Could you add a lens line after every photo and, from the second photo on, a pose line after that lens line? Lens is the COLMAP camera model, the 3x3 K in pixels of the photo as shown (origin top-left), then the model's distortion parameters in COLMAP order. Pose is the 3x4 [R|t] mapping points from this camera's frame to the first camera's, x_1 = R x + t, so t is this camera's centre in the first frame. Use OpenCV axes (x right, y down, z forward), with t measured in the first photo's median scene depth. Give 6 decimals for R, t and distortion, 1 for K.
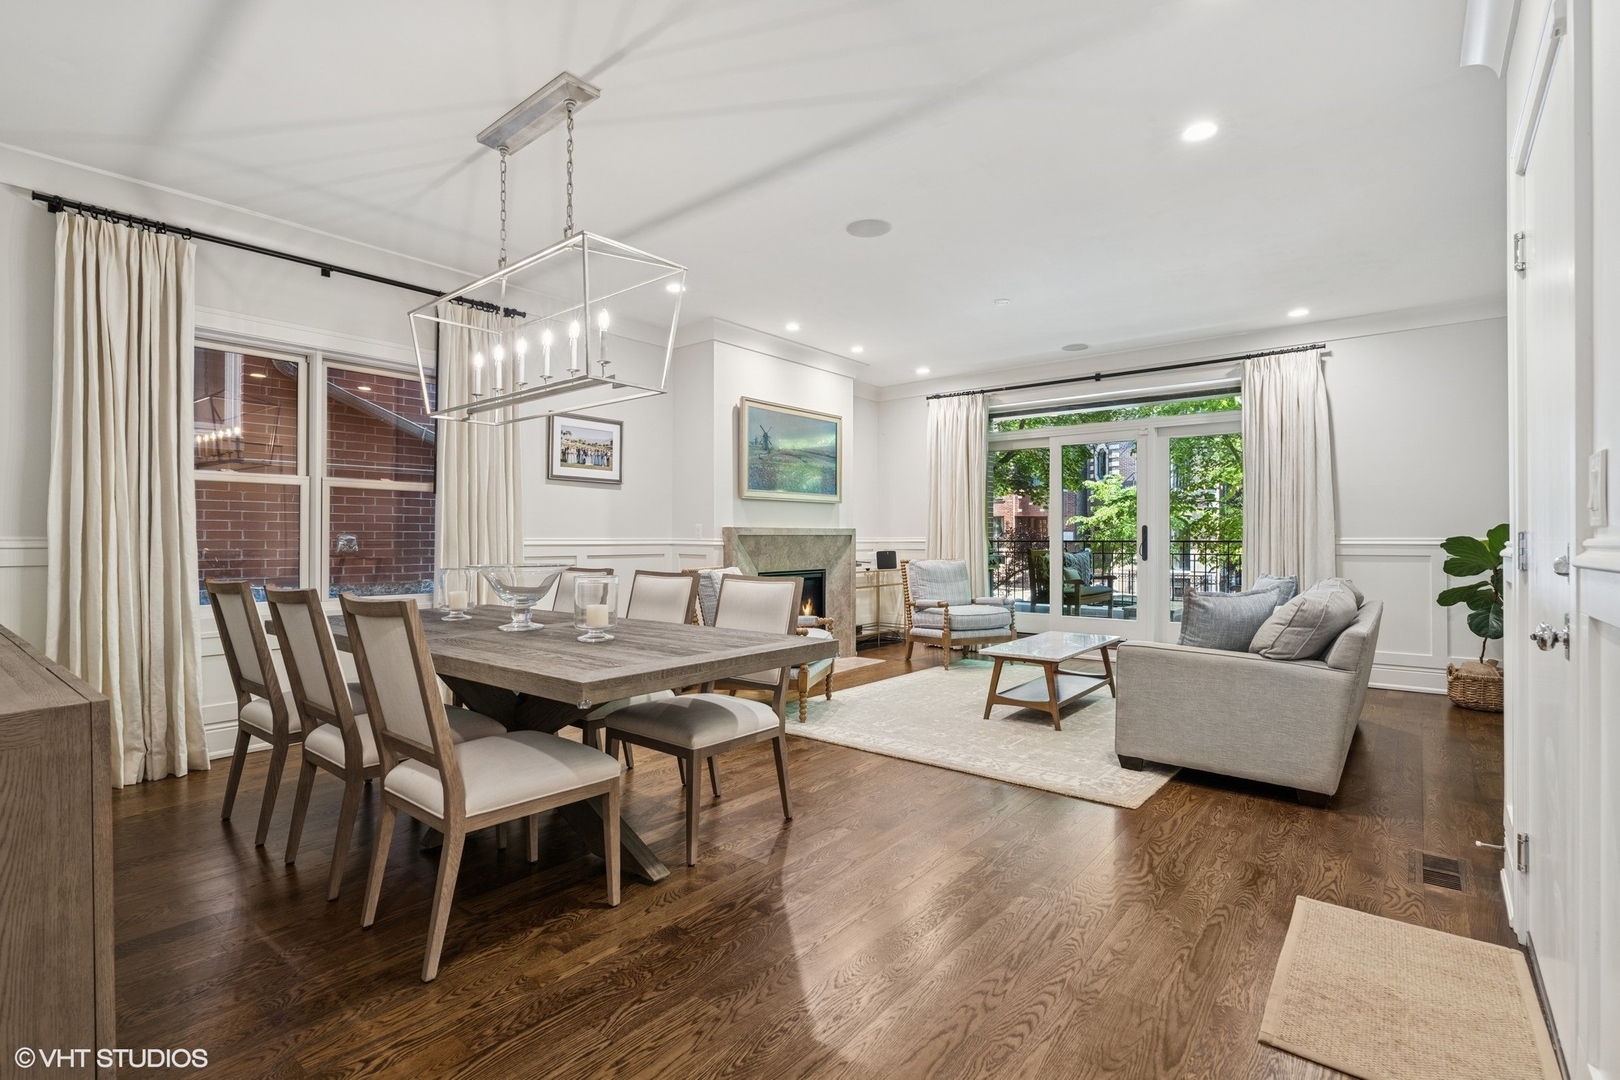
lens RADIAL K [[754.5, 0, 805.5], [0, 754.5, 531.2], [0, 0, 1]] dist [0.001408, -0.001171]
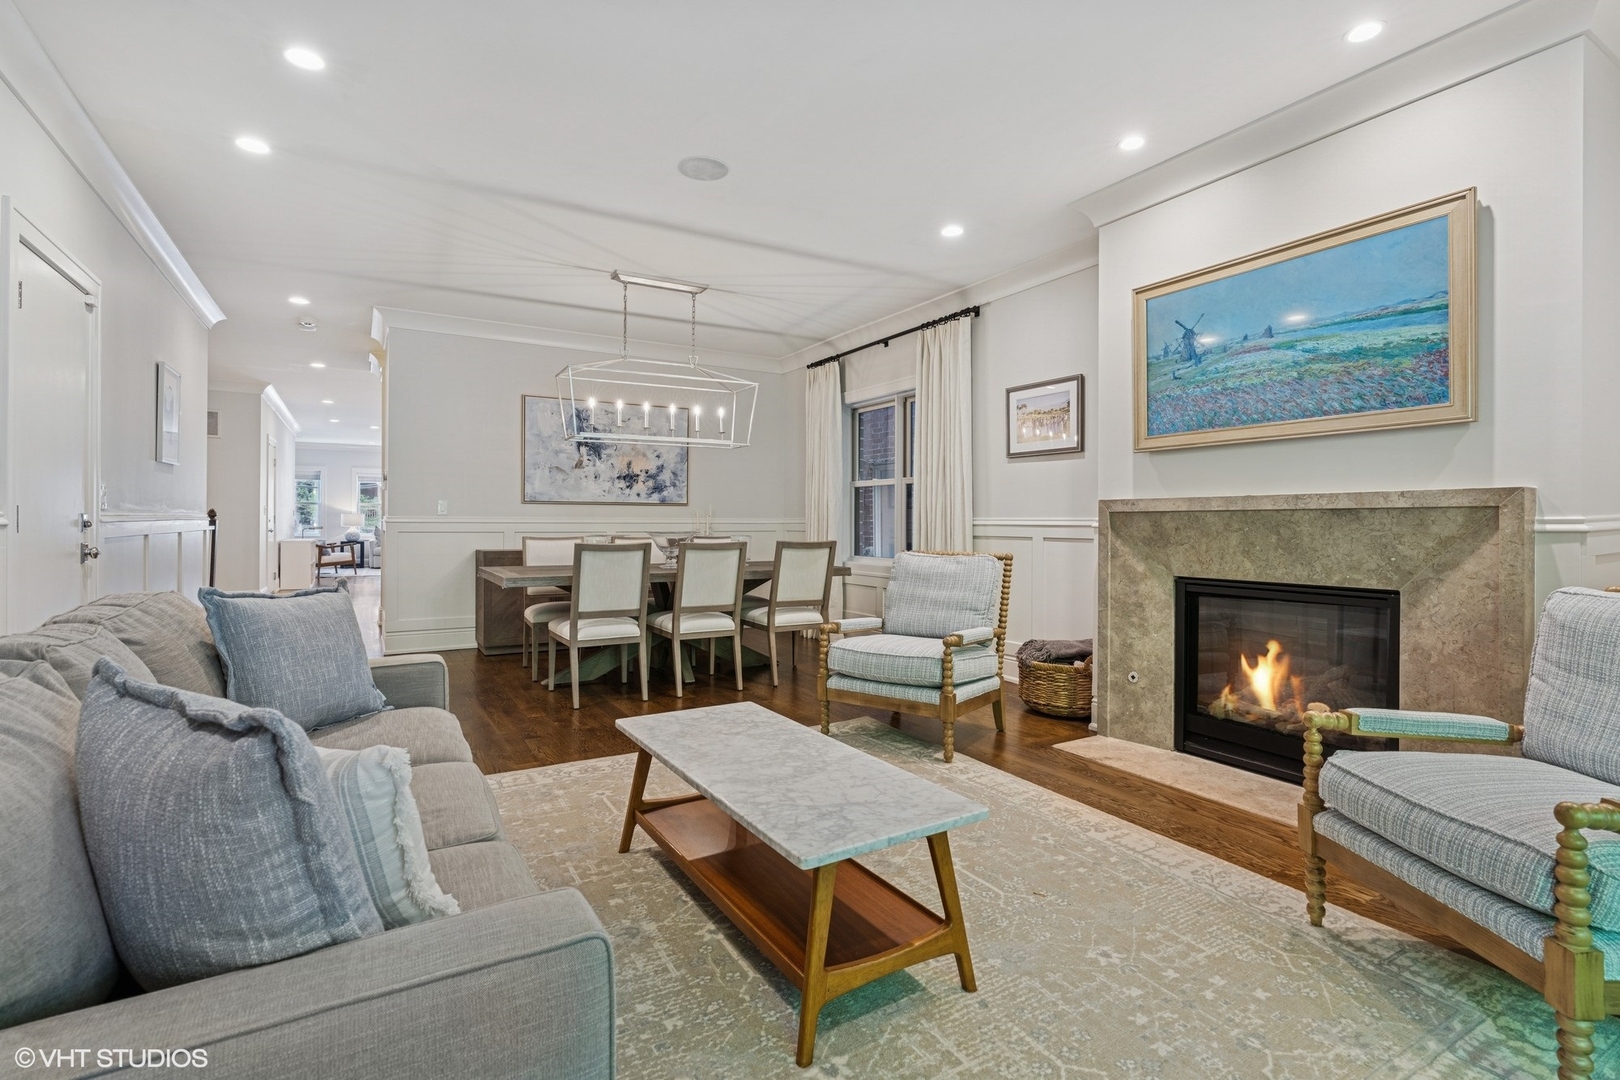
lens RADIAL K [[754.5, 0, 809.6], [0, 754.5, 520.8], [0, 0, 1]] dist [0.001408, -0.001171]
pose [[-0.344337, 0.000783, -0.938846, 0.625366], [0.009216, 0.999954, -0.002546, 0.012251], [0.938801, -0.009529, -0.344329, 1.011491]]
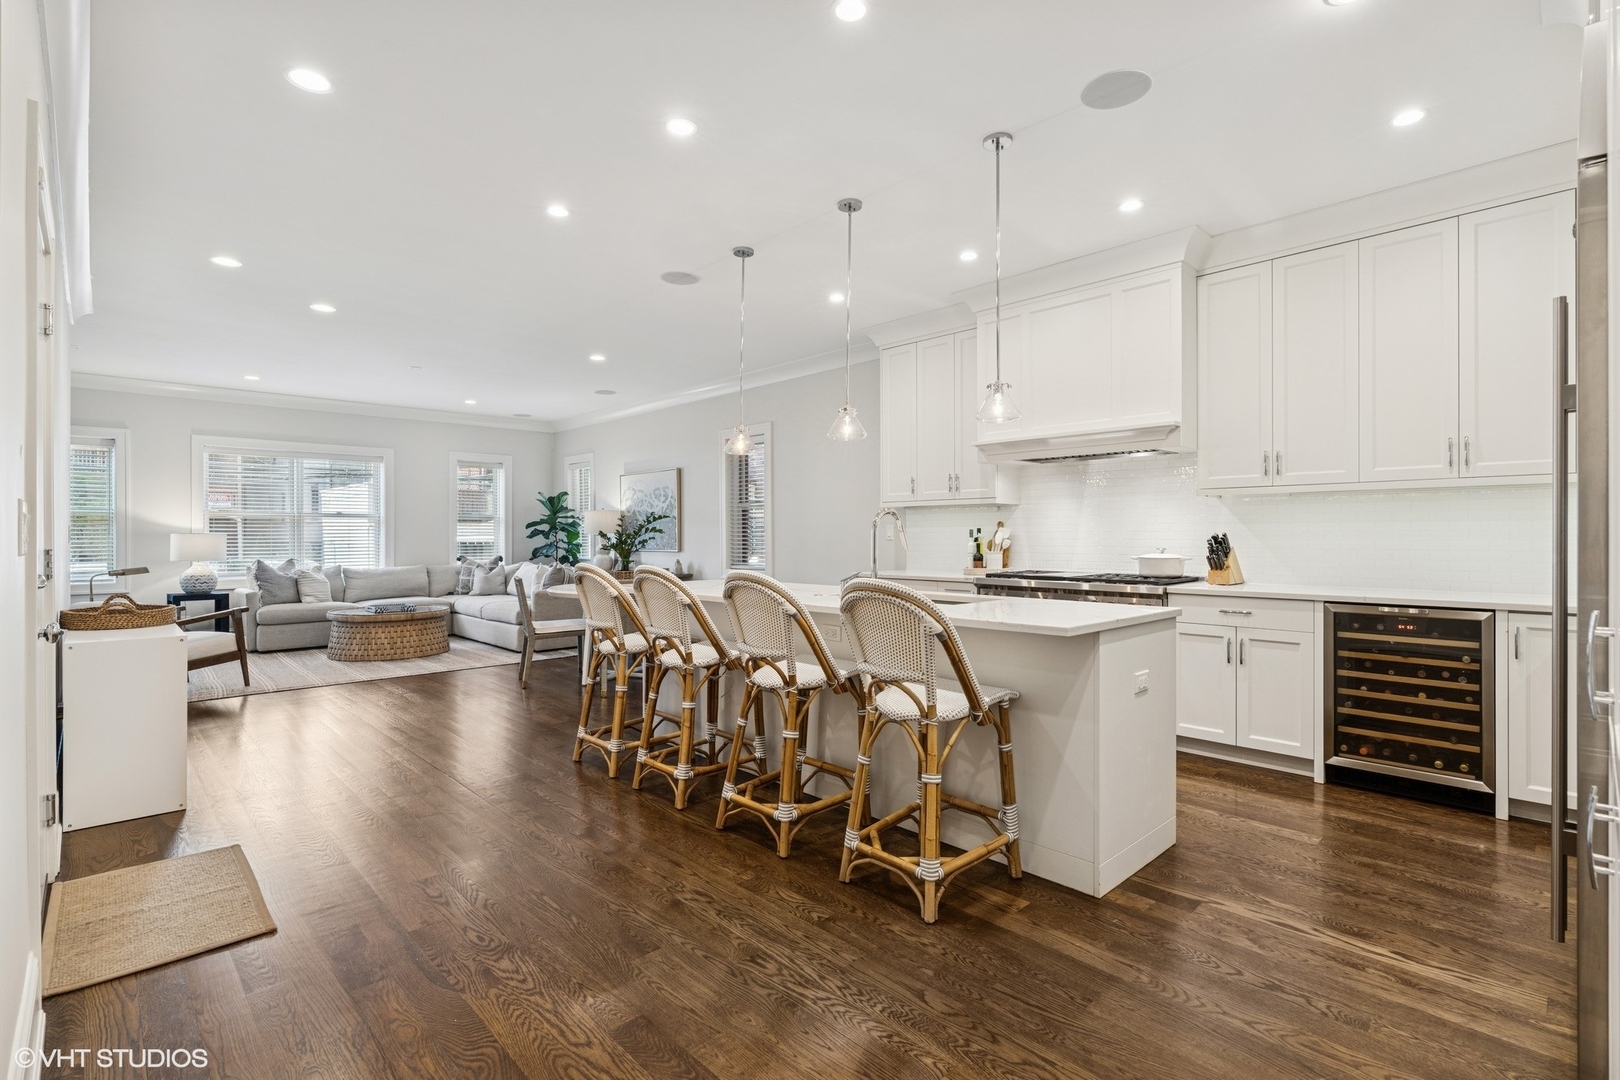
lens RADIAL K [[754.5, 0, 803.2], [0, 754.5, 540.2], [0, 0, 1]] dist [0.001408, -0.001171]
pose [[-0.121885, 0.004065, -0.992536, -0.315364], [0.012740, 0.999916, 0.002531, -0.016603], [0.992462, -0.012337, -0.121927, -0.442579]]
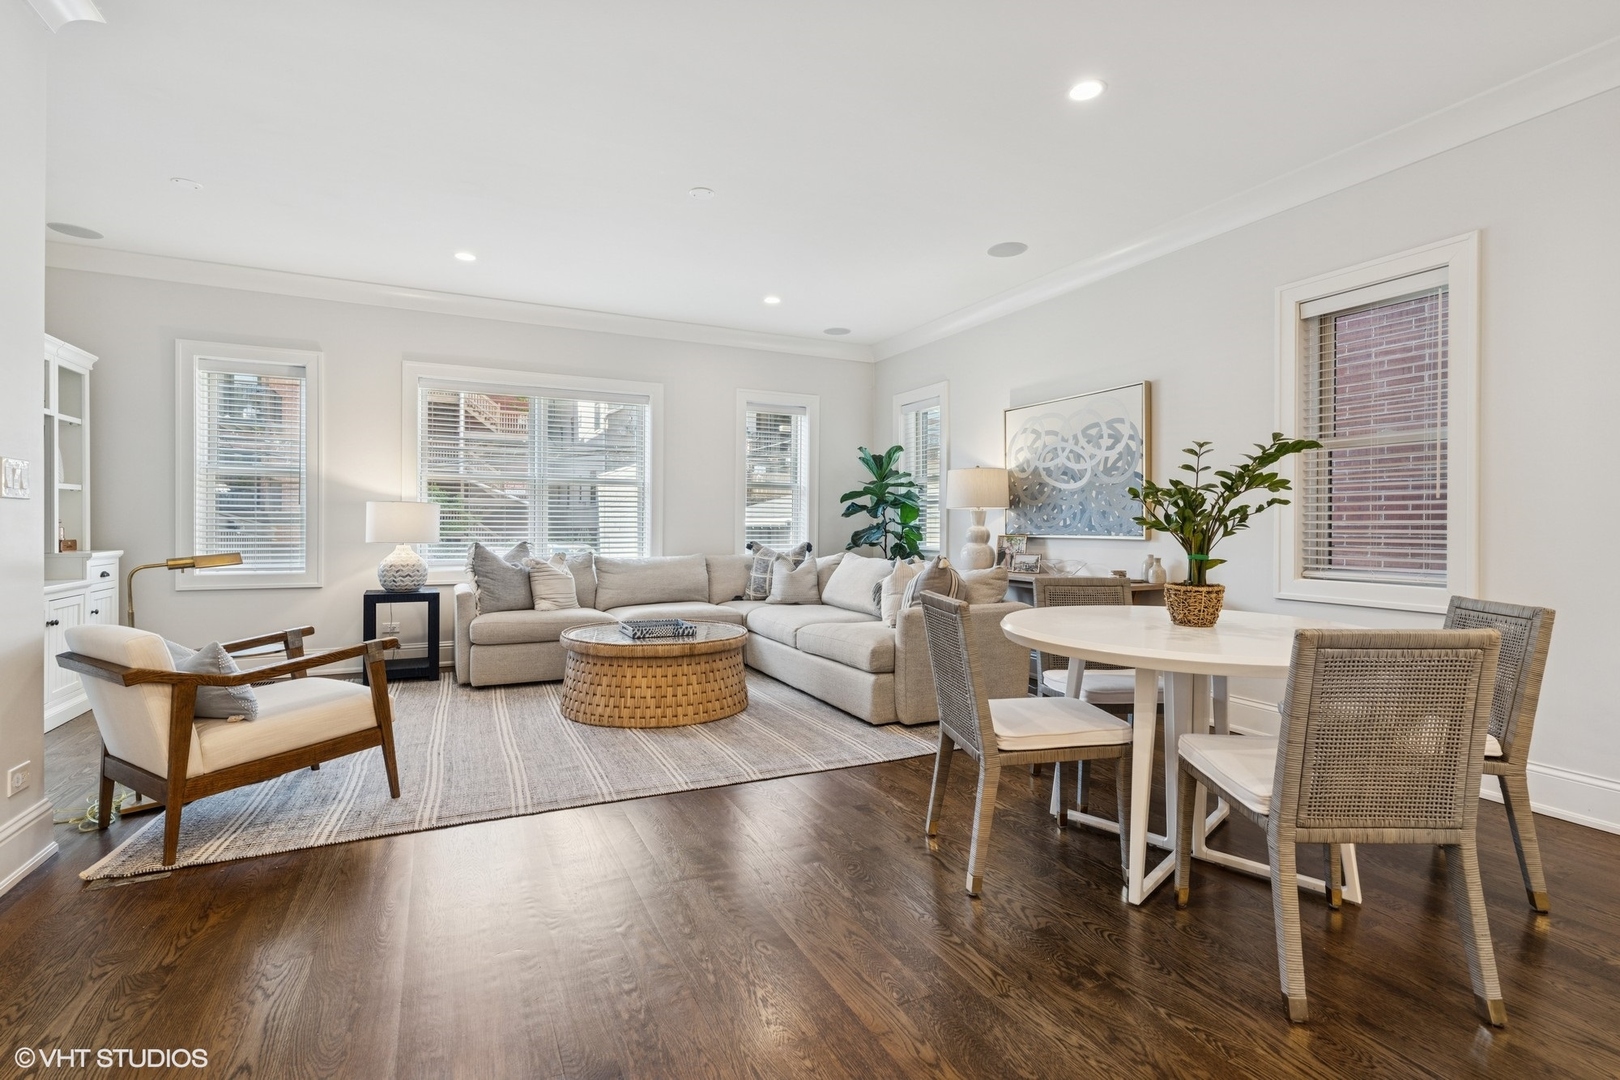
lens RADIAL K [[754.5, 0, 812.1], [0, 754.5, 533.6], [0, 0, 1]] dist [0.001408, -0.001171]
pose [[-0.409467, 0.005137, -0.912311, -0.906521], [0.002385, 0.999987, 0.004560, -0.003930], [0.912322, -0.000308, -0.409473, -0.866287]]
